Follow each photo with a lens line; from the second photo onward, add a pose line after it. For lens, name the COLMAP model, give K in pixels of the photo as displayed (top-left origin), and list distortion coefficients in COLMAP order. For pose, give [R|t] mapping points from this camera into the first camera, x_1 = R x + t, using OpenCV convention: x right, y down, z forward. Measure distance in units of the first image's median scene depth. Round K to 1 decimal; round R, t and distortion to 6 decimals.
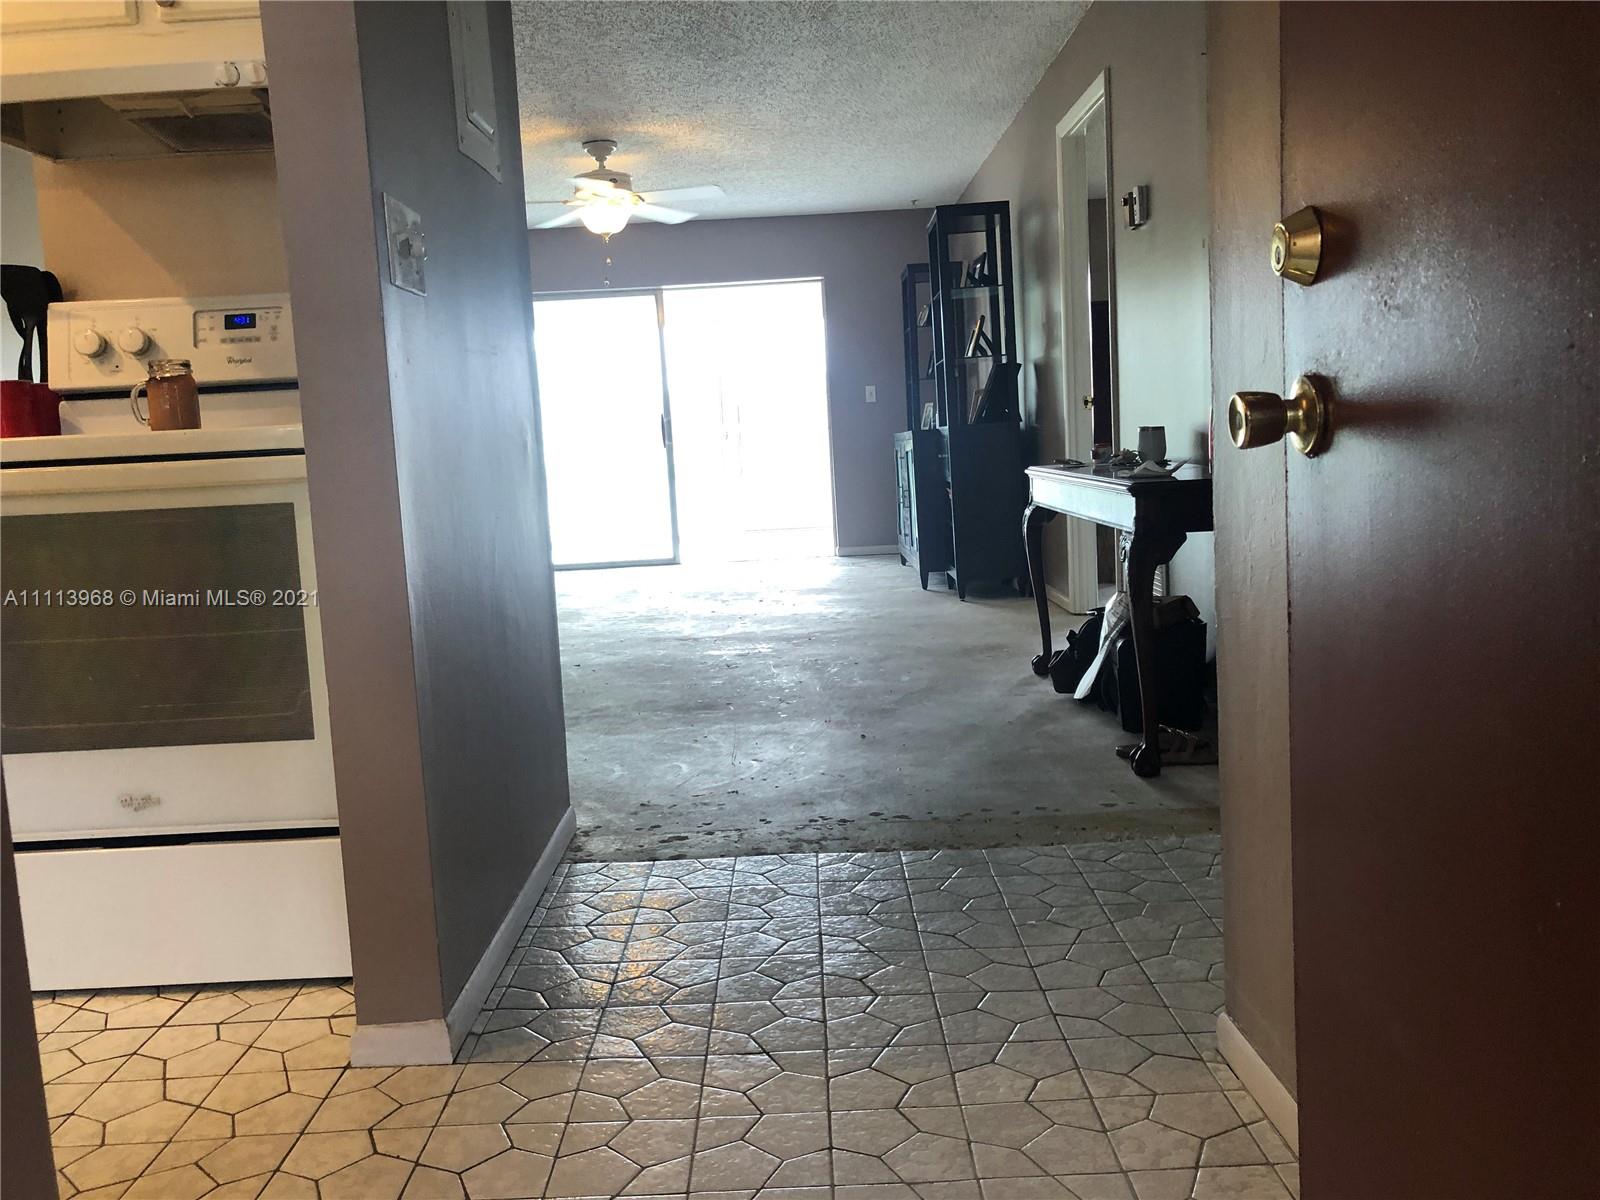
lens RADIAL K [[1304.9, 0, 797.9], [0, 1304.9, 601.9], [0, 0, 1]] dist [0.003193, -0.001508]
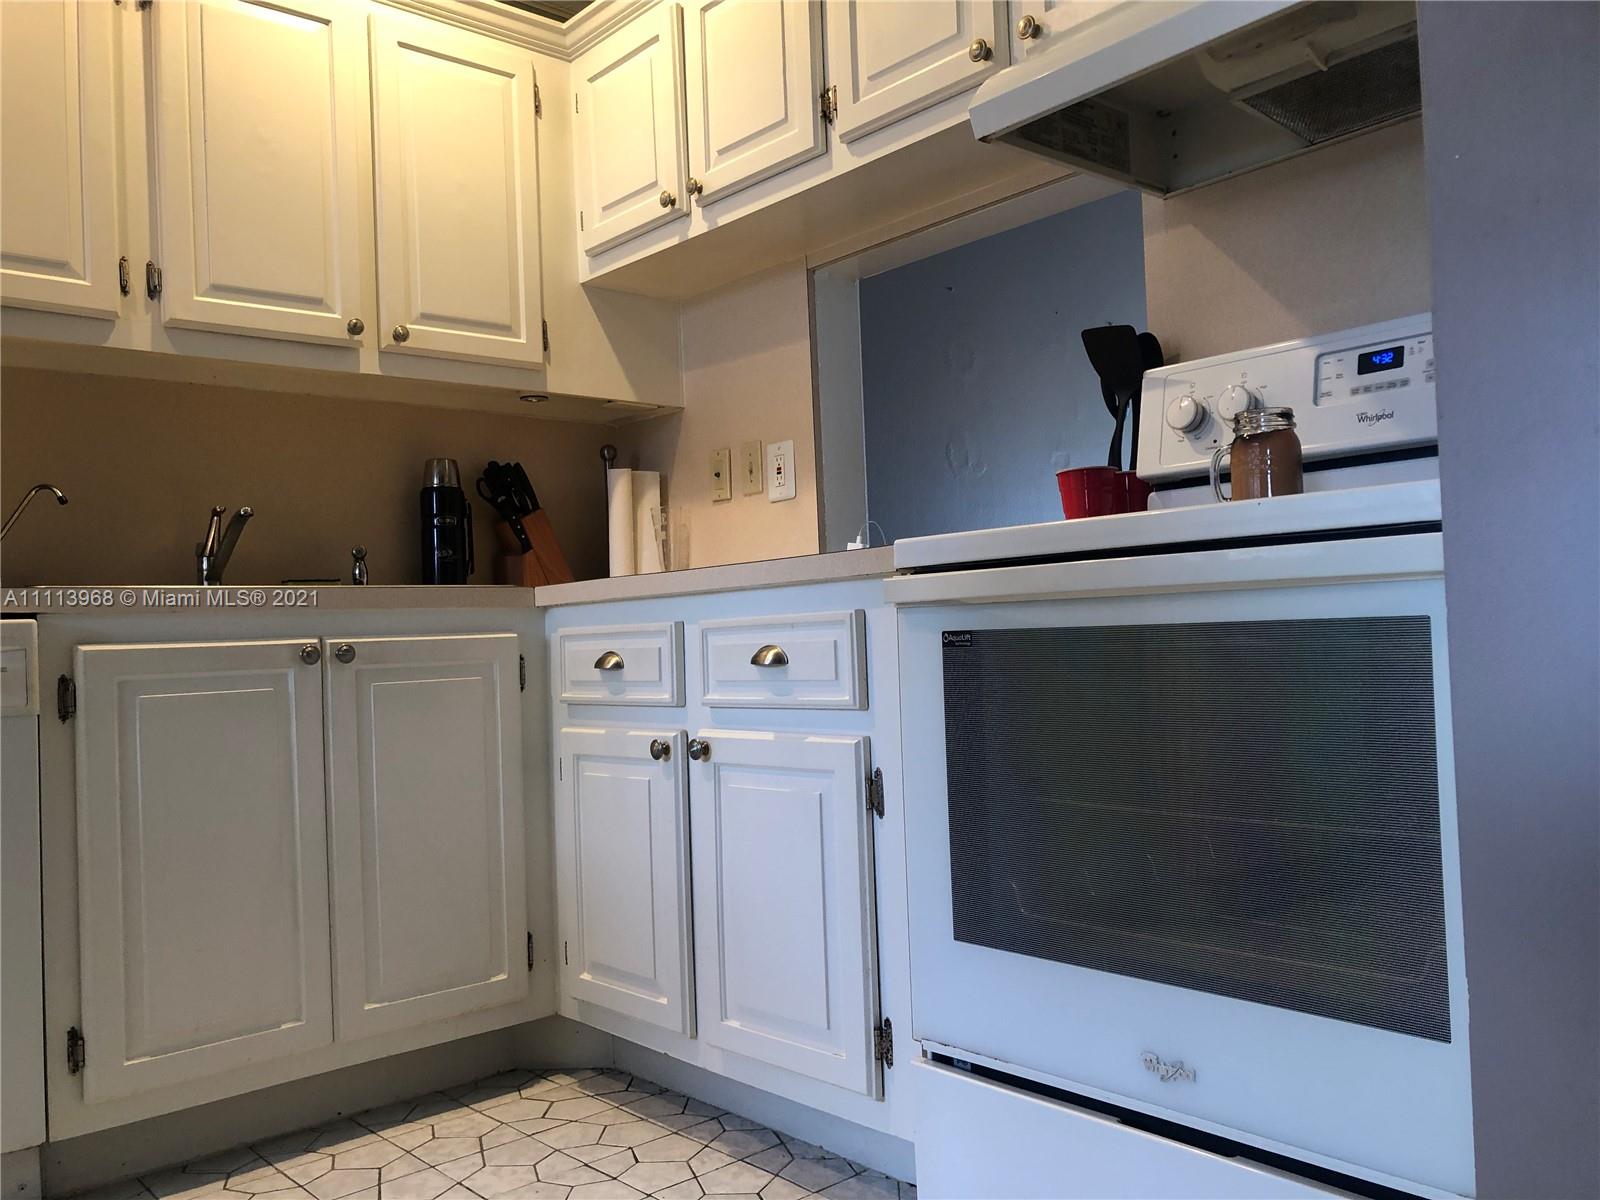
lens RADIAL K [[1304.9, 0, 799.3], [0, 1304.9, 606.2], [0, 0, 1]] dist [0.003193, -0.001508]
pose [[0.655272, 0.013946, -0.755264, -0.149611], [-0.086327, 0.994662, -0.056531, -0.031019], [0.750444, 0.102243, 0.652978, 0.465305]]
